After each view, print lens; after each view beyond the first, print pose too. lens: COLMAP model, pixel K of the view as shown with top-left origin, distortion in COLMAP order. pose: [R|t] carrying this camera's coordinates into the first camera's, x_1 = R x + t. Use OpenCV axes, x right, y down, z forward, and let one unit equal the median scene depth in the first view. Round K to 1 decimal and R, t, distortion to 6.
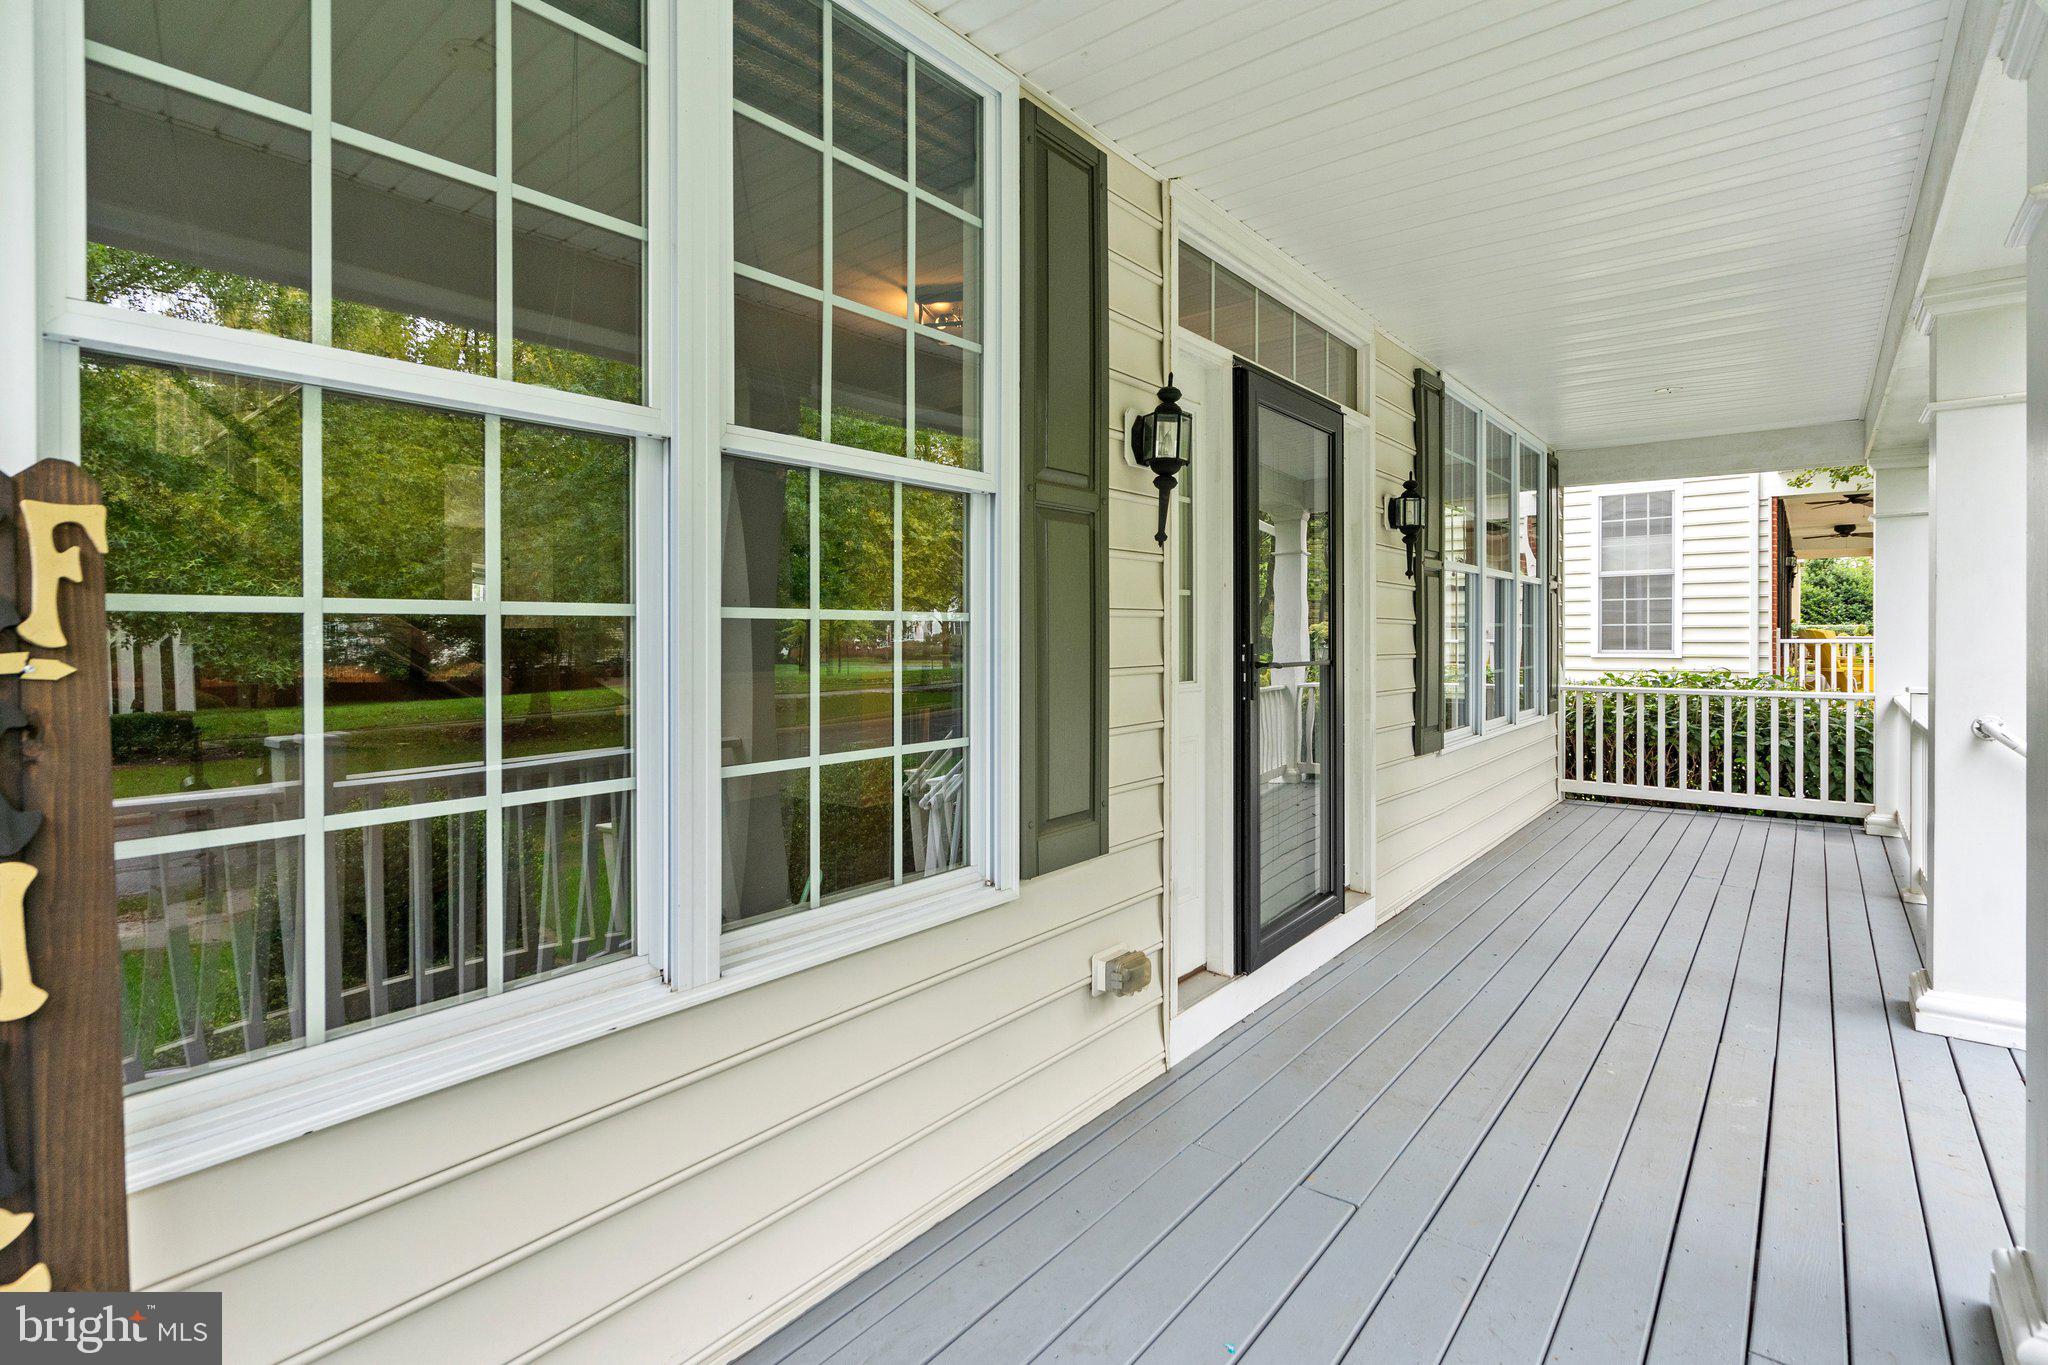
lens RADIAL K [[988.2, 0, 1025.0], [0, 988.2, 647.8], [0, 0, 1]] dist [-0.001207, -0.000160]
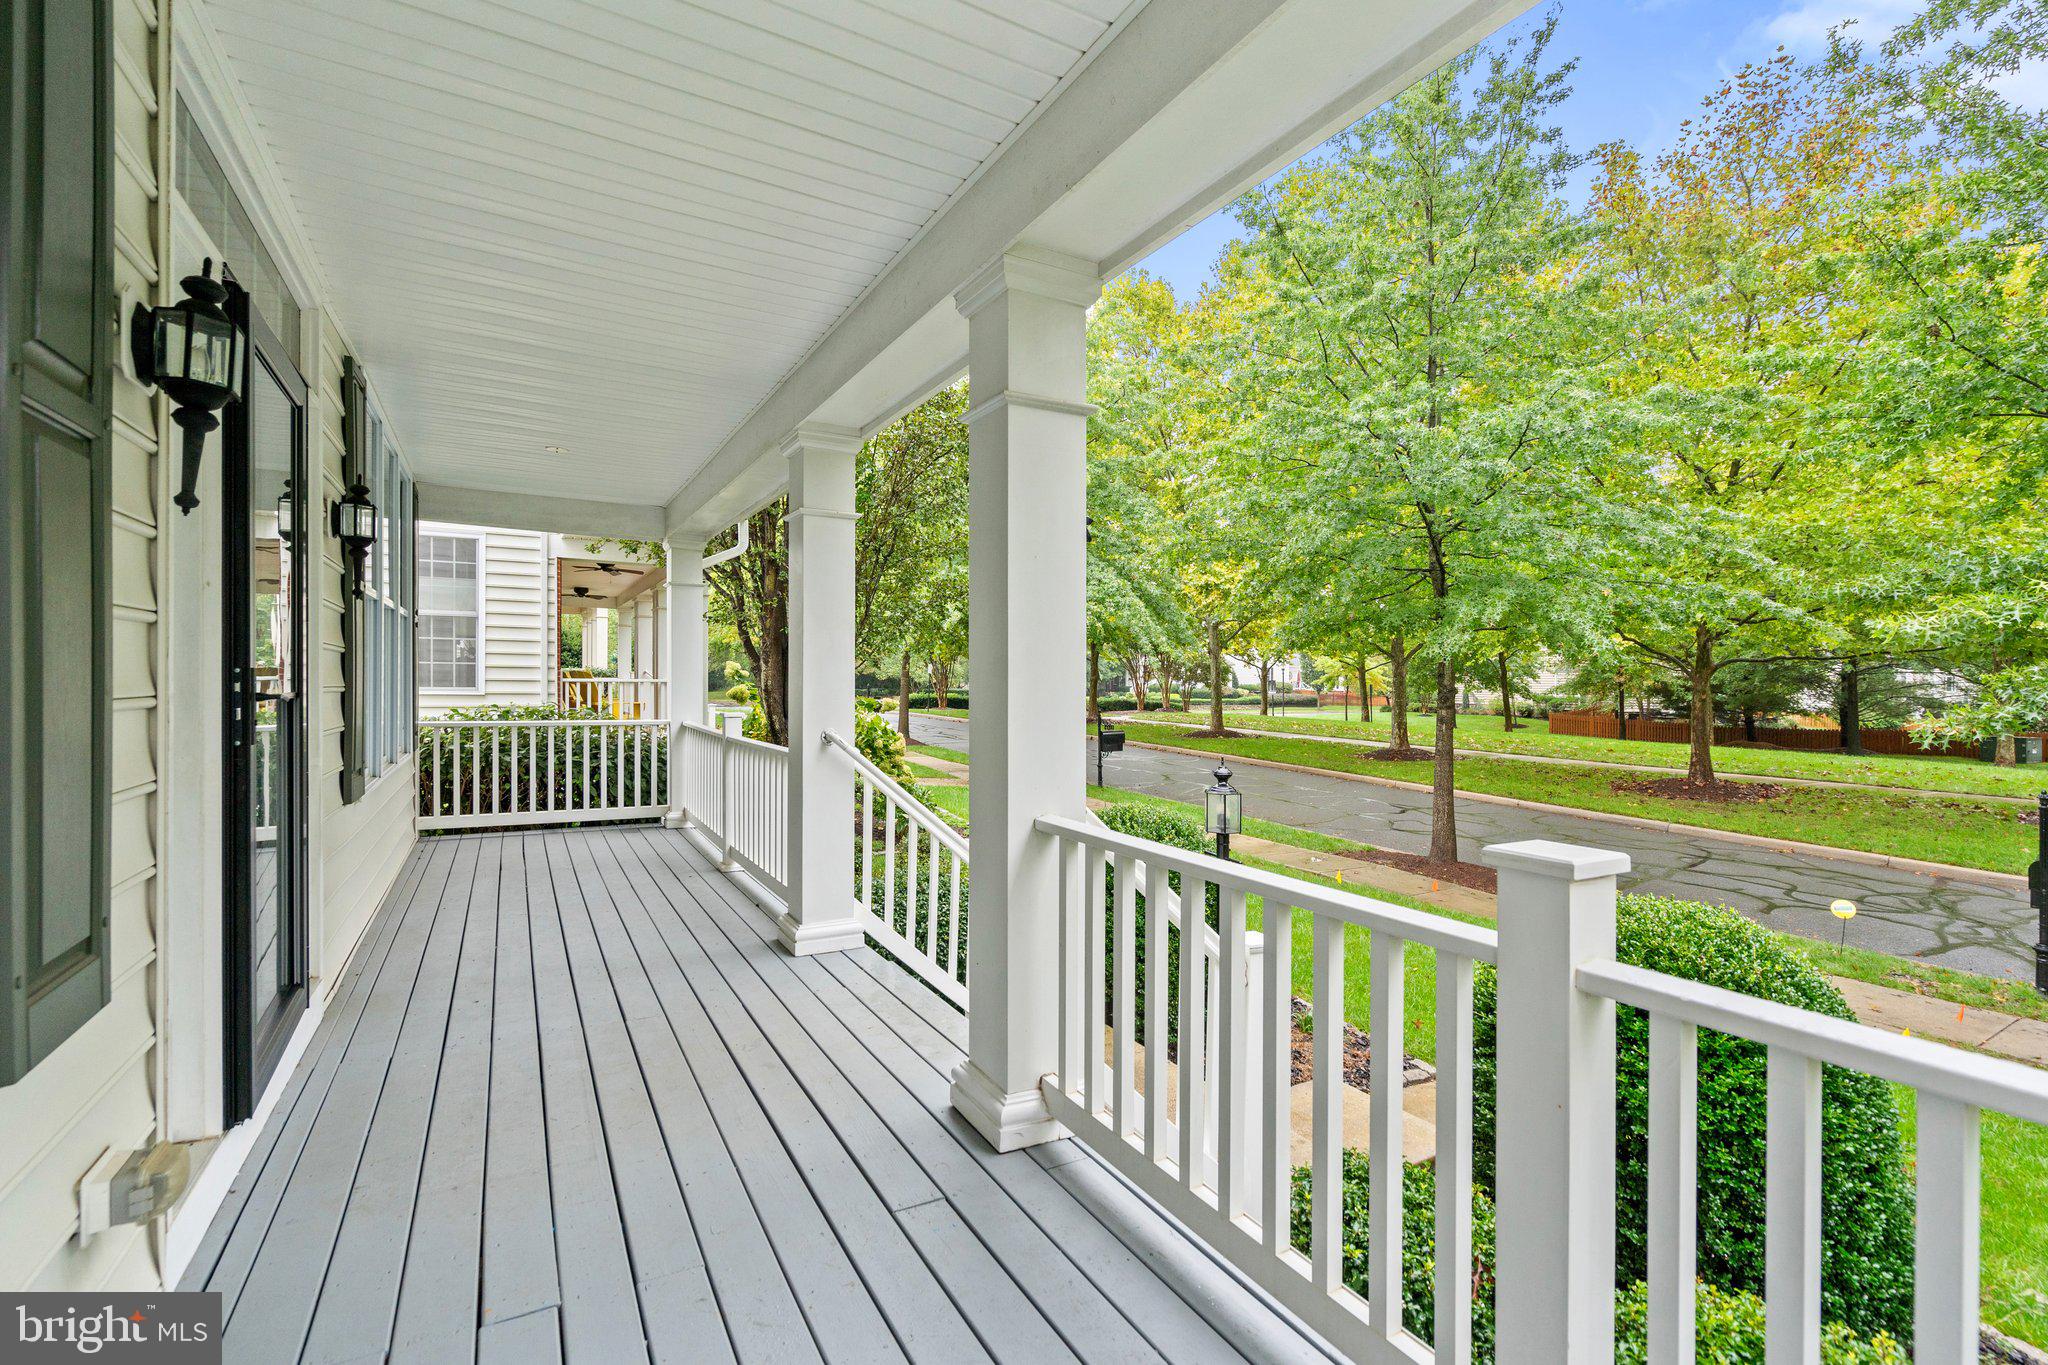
lens RADIAL K [[930.2, 0, 1024.0], [0, 930.2, 682.5], [0, 0, 1]] dist [0.001099, -0.000051]
pose [[0.379138, 0.006732, 0.925316, -0.093697], [-0.000939, 0.999976, -0.006890, 0.005462], [-0.925340, 0.001743, 0.379135, 0.103728]]
